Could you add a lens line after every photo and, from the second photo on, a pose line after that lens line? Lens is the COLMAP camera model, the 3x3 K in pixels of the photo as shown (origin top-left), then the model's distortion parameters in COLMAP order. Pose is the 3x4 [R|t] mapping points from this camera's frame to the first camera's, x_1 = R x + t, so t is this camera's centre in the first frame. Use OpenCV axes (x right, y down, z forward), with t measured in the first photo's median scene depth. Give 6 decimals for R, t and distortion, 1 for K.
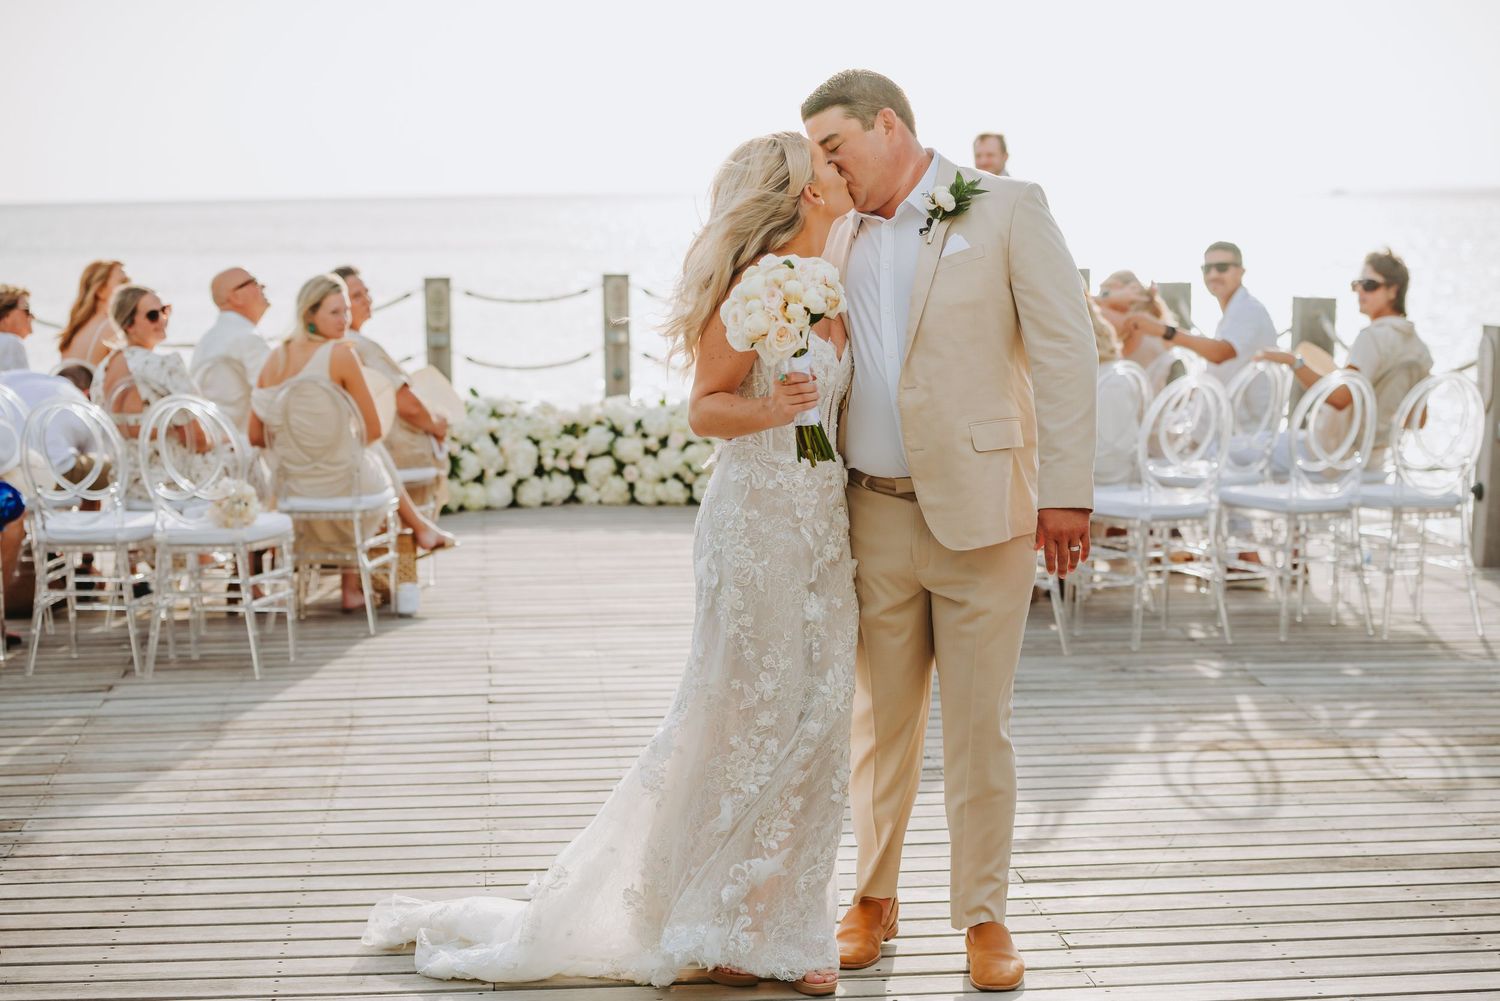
lens RADIAL K [[3201.7, 0, 750.0], [0, 3201.7, 500.5], [0, 0, 1]] dist [-0.136319, 0.102959]
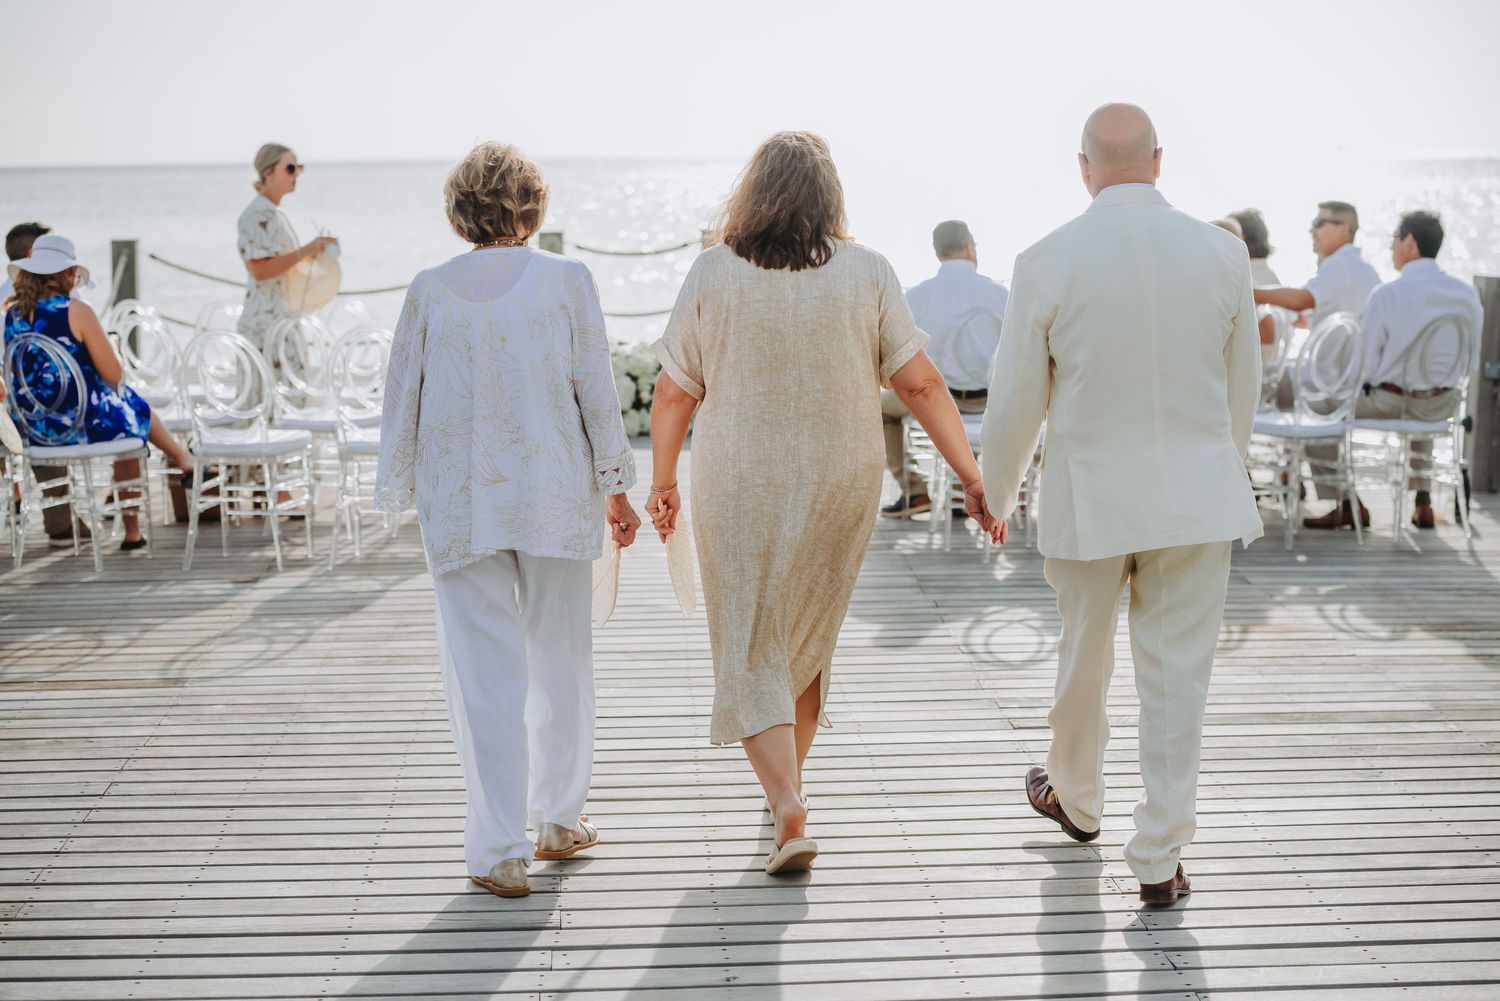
lens RADIAL K [[3201.7, 0, 750.0], [0, 3201.7, 500.5], [0, 0, 1]] dist [-0.136319, 0.102959]
pose [[0.999109, 0.006029, -0.041777, 0.029453], [-0.005556, 0.999919, 0.011429, 0.016418], [0.041842, -0.011187, 0.999062, -0.167386]]
